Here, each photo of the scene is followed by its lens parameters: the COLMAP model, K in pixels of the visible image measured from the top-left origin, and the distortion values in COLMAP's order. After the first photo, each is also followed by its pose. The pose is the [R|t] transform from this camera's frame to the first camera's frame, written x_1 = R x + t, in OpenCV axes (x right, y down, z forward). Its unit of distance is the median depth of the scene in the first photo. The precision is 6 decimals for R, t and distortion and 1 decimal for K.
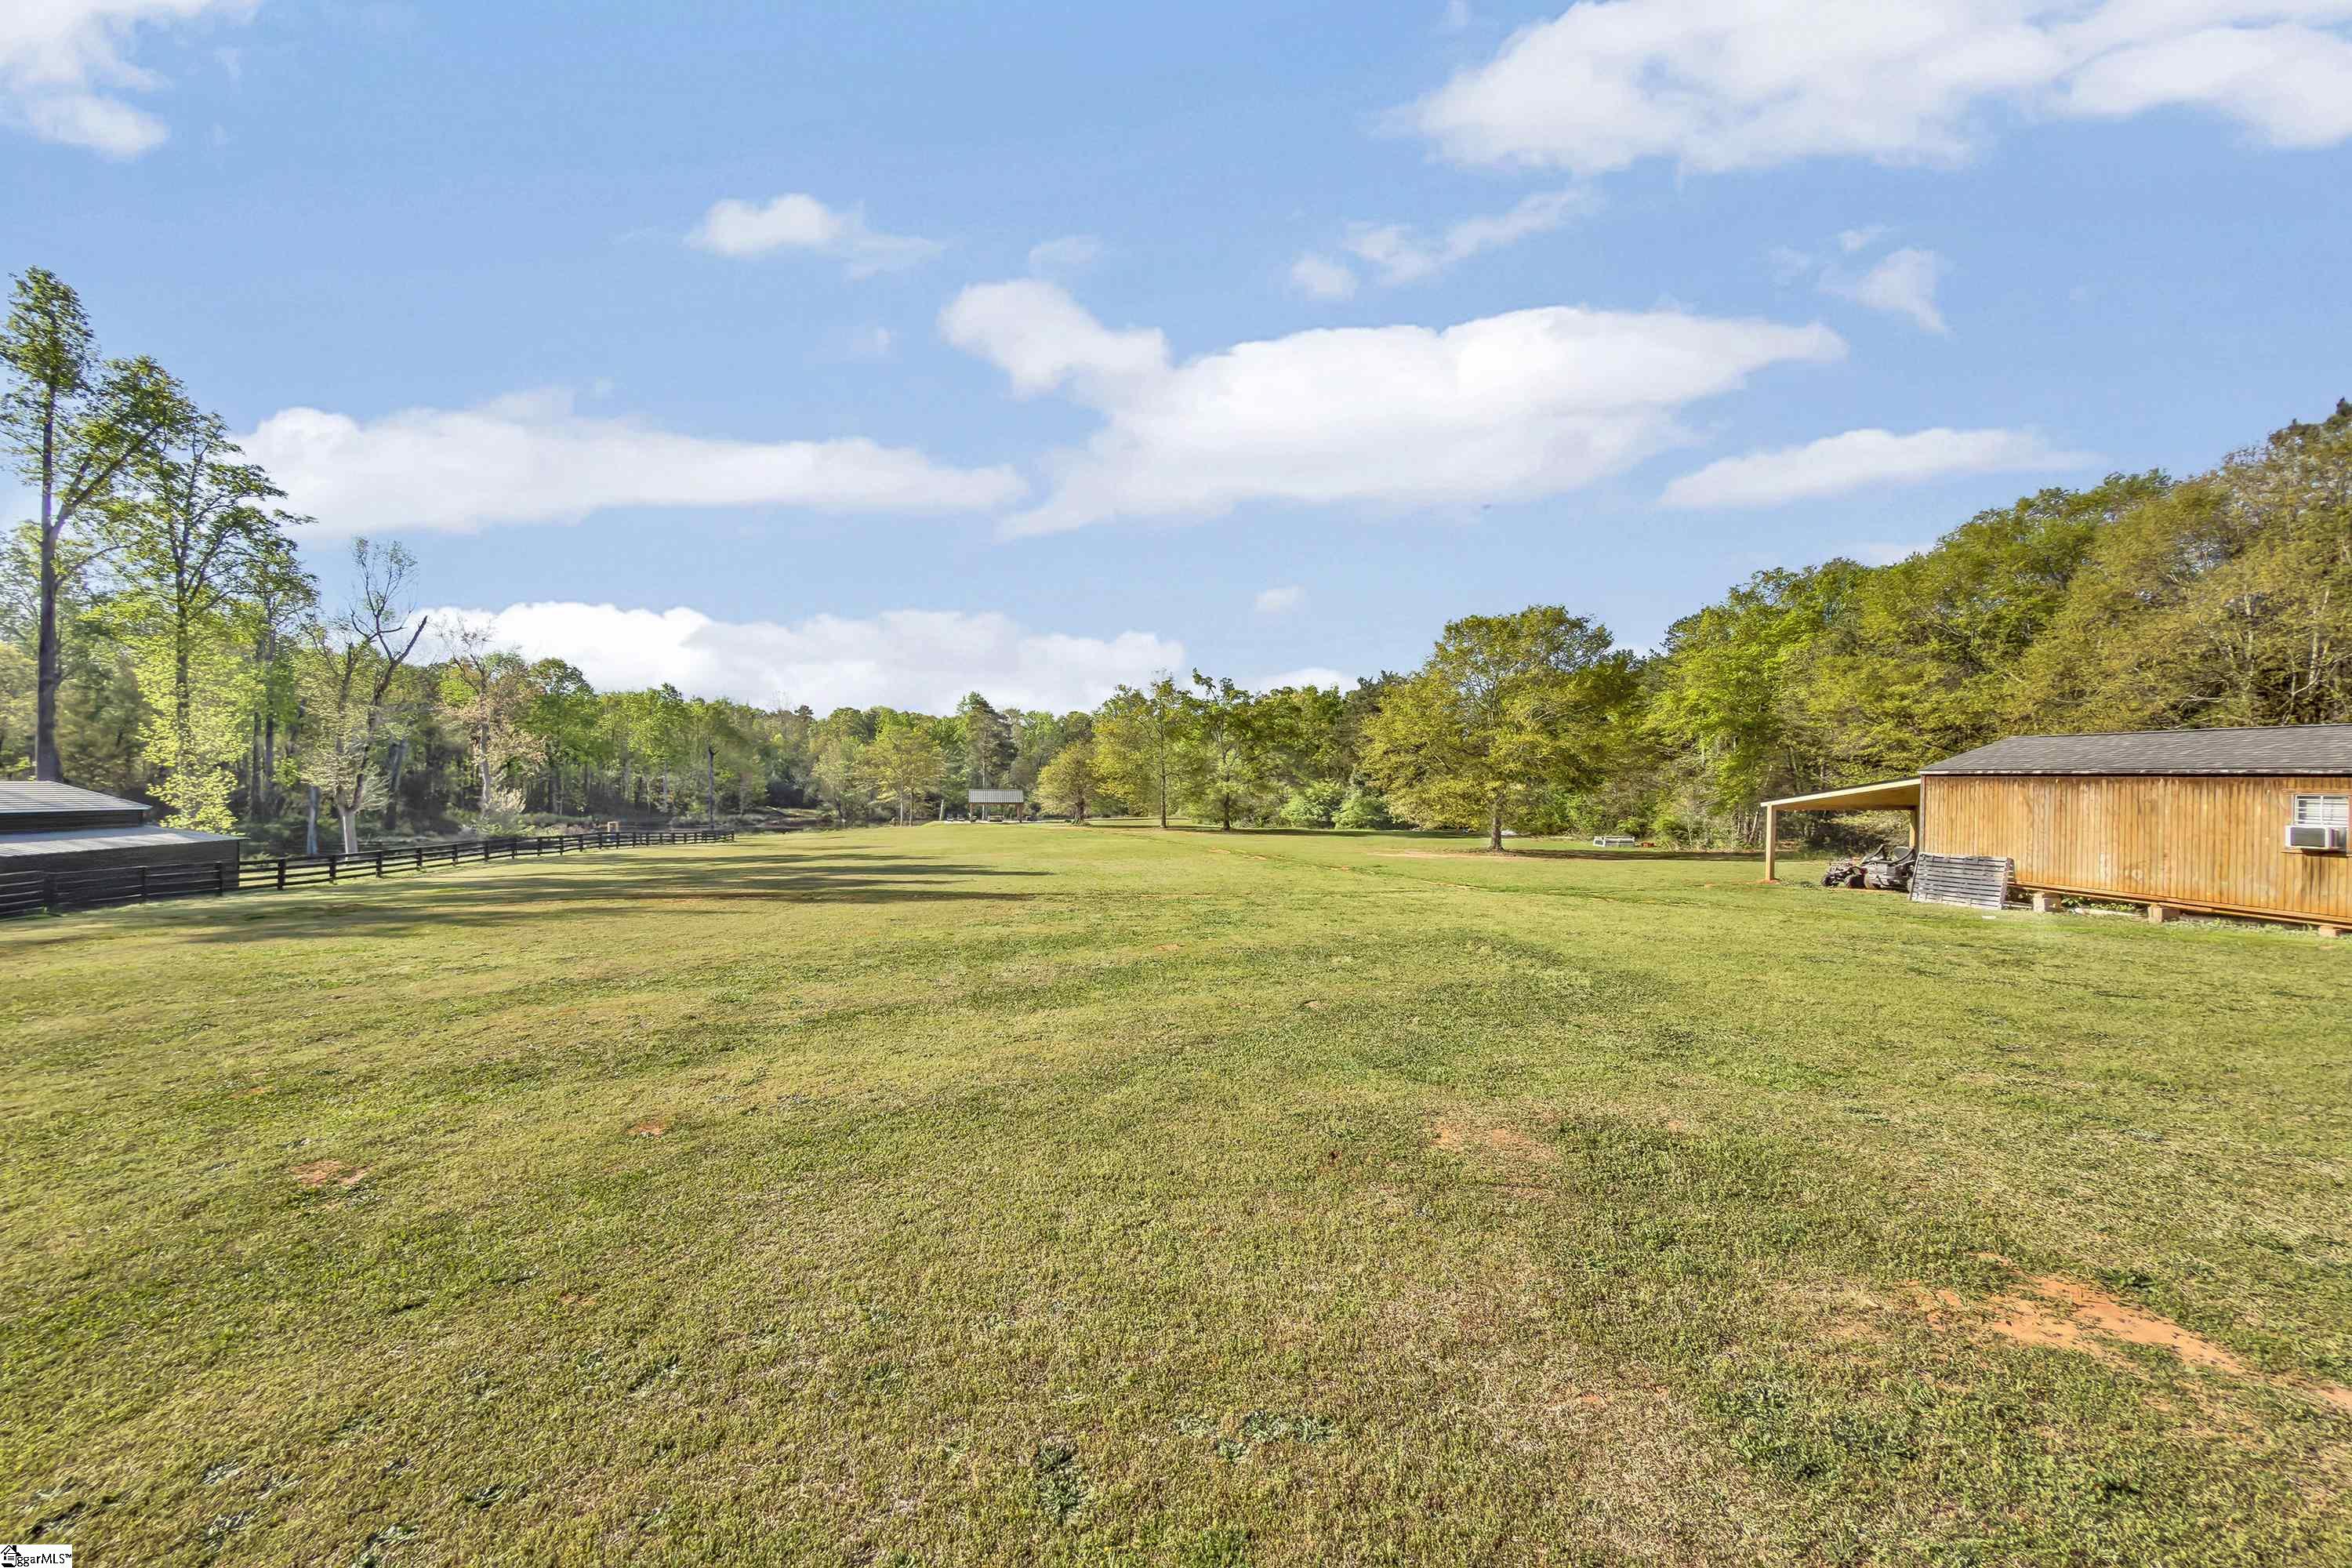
lens RADIAL K [[933.1, 0, 1182.5], [0, 933.1, 790.6], [0, 0, 1]] dist [-0.001916, 0.000062]
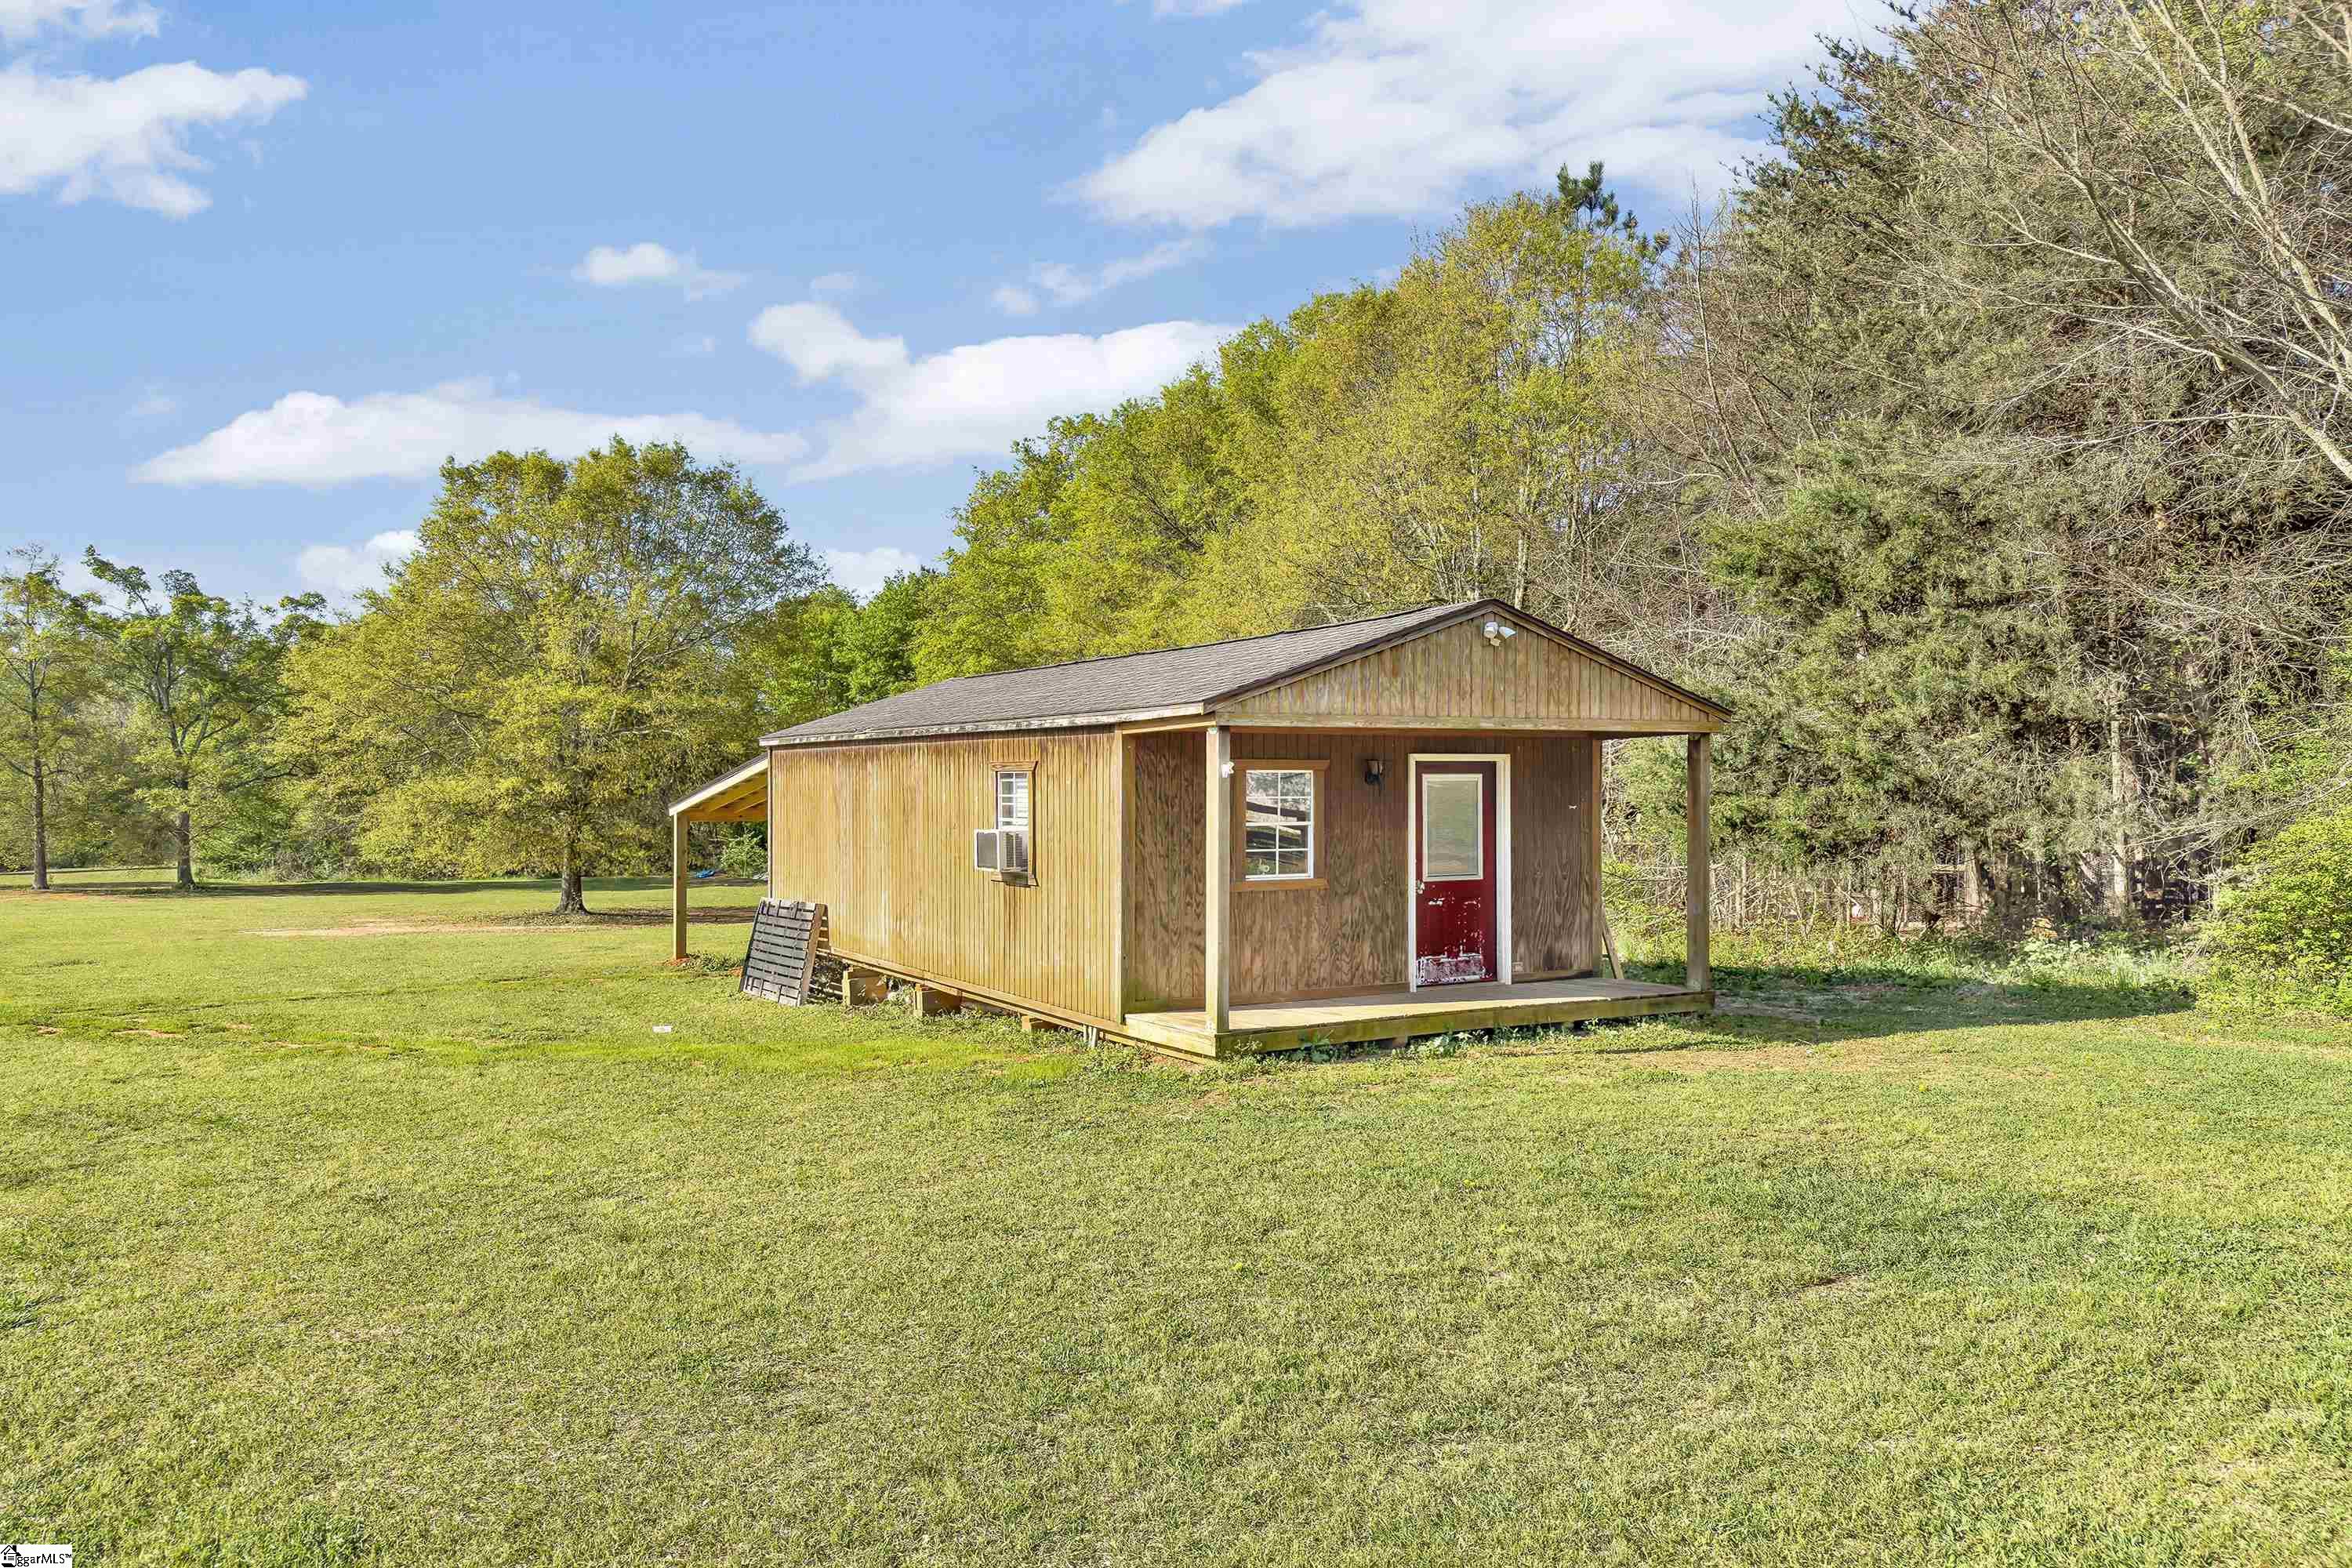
lens RADIAL K [[1640.0, 0, 1173.2], [0, 1640.0, 799.6], [0, 0, 1]] dist [0.088116, -0.136426]
pose [[0.915550, -0.012635, 0.402005, 0.169689], [0.014144, 0.999900, -0.000784, 0.004248], [-0.401955, 0.006404, 0.915637, 0.018904]]
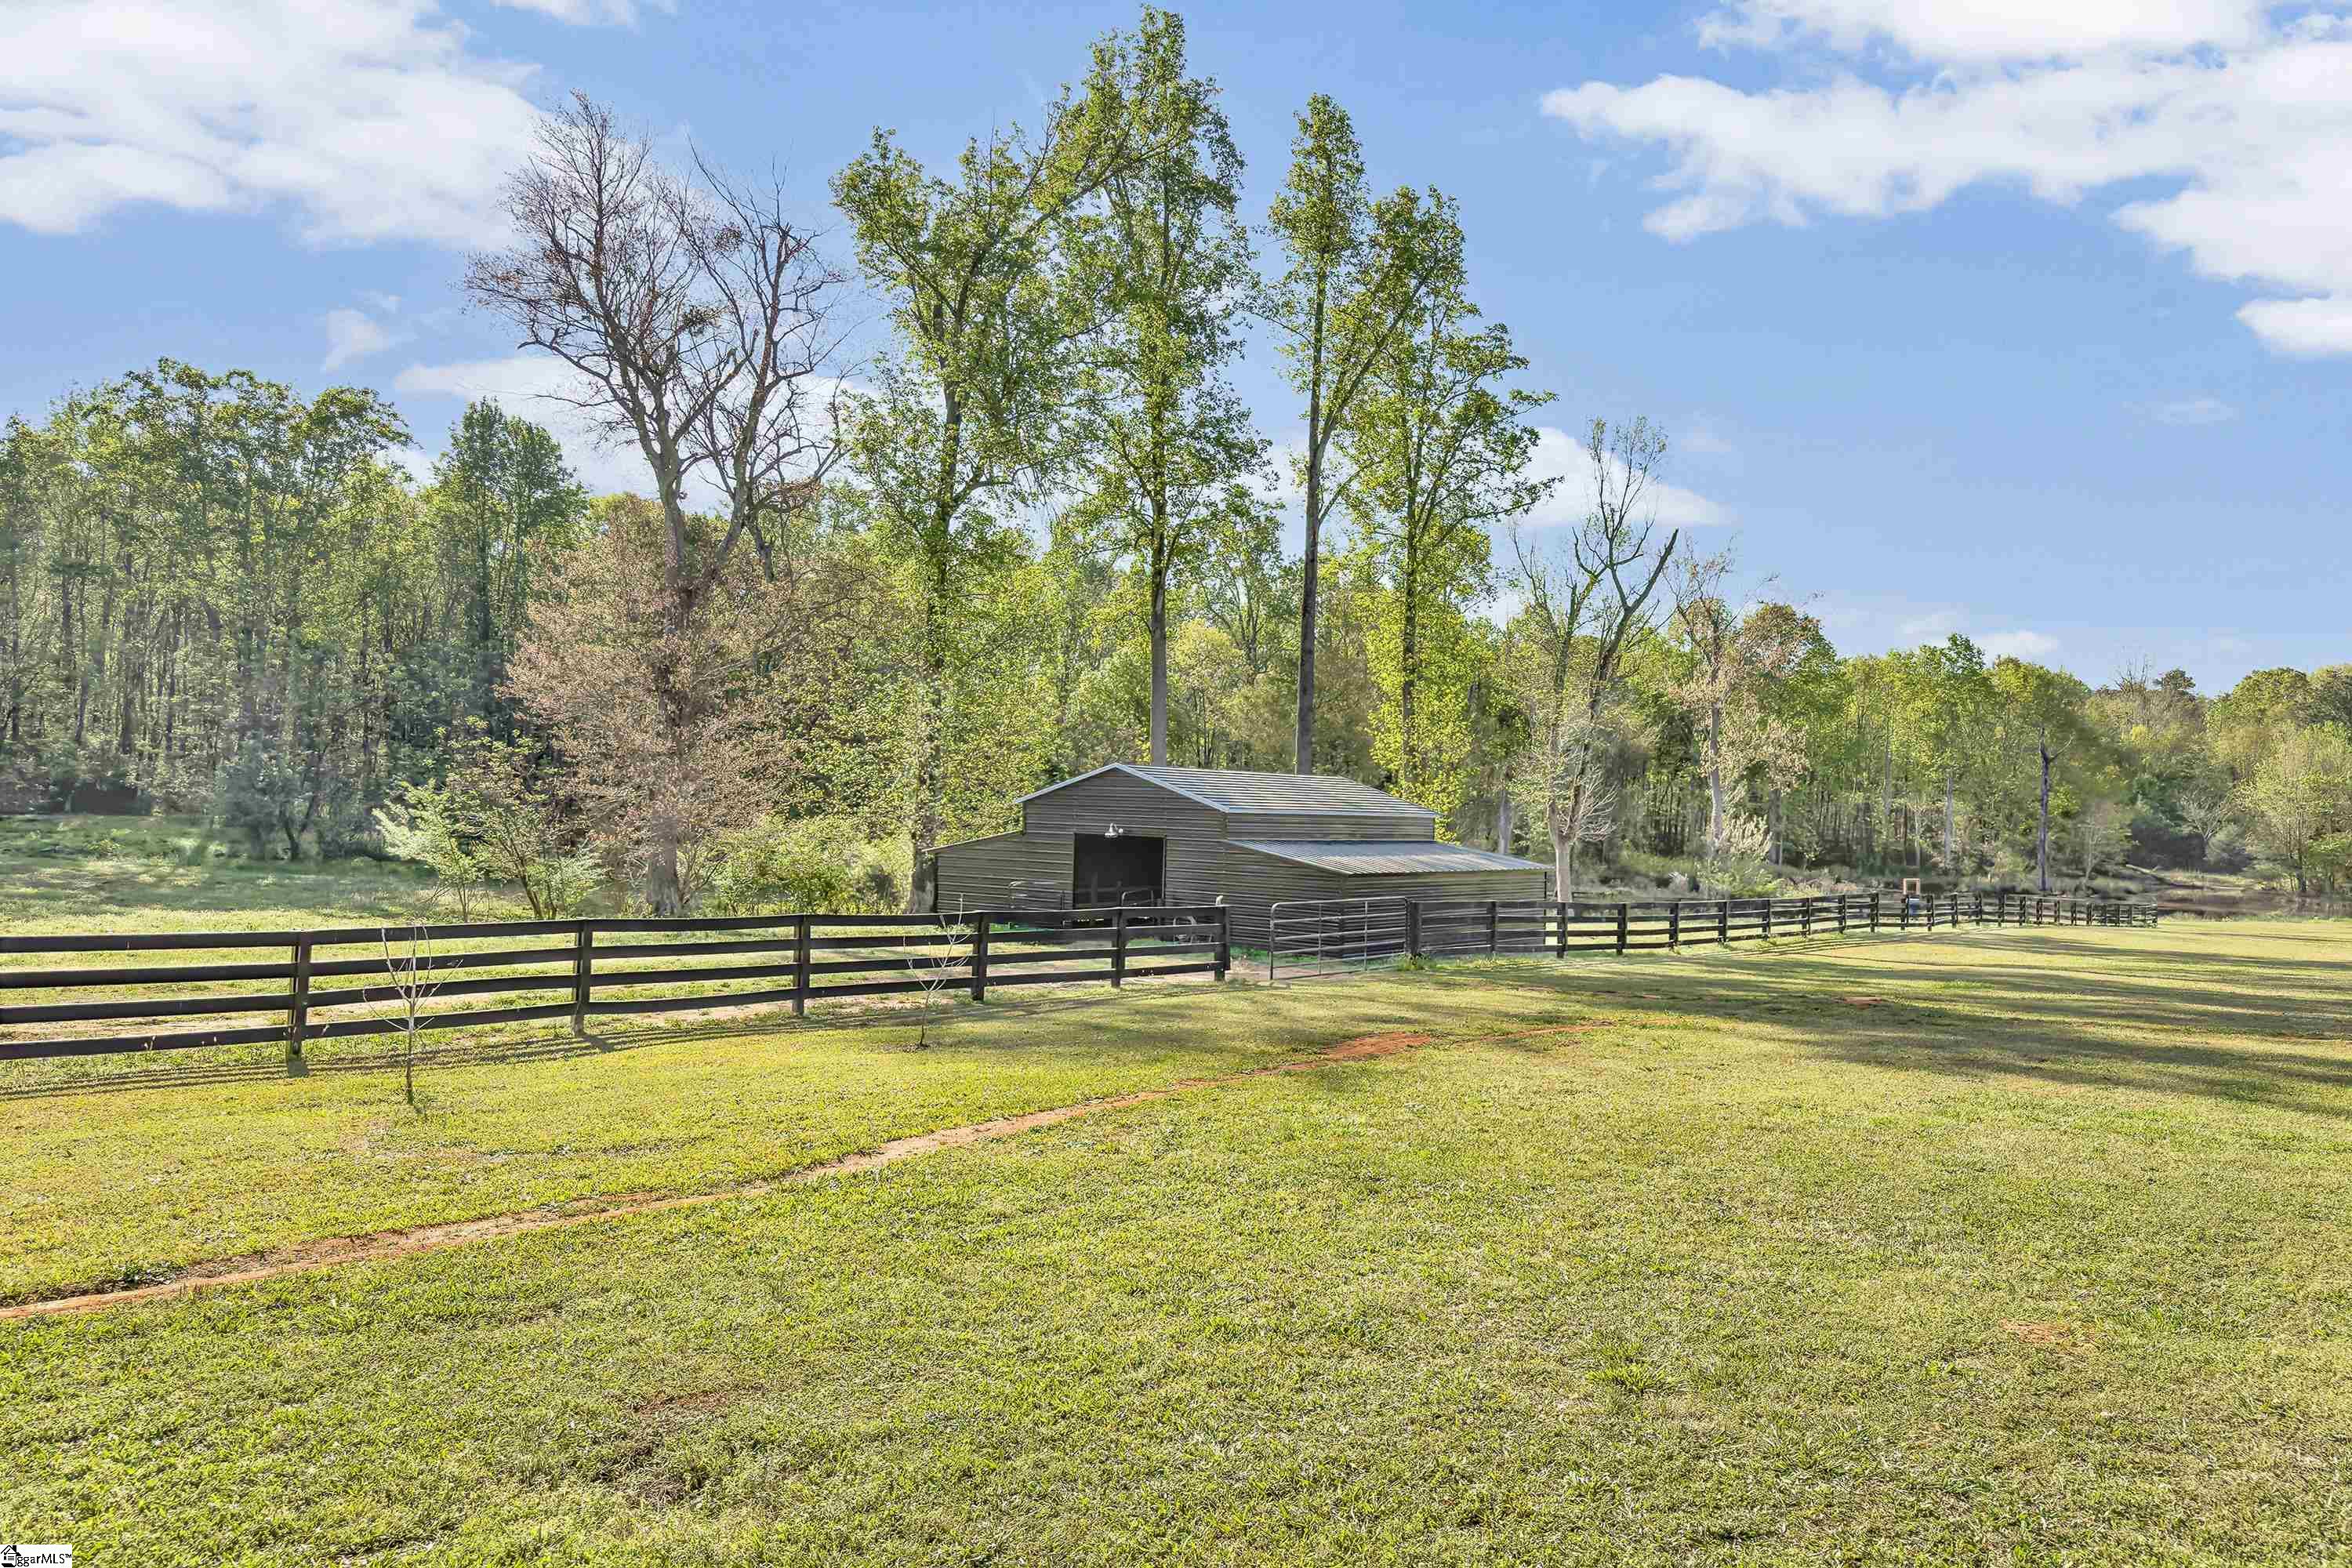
lens RADIAL K [[1640.0, 0, 1173.2], [0, 1640.0, 799.6], [0, 0, 1]] dist [0.088116, -0.136426]
pose [[0.625467, 0.006973, -0.780219, -0.125672], [-0.025884, 0.999595, -0.011817, 0.010479], [0.779821, 0.027586, 0.625395, 0.044152]]
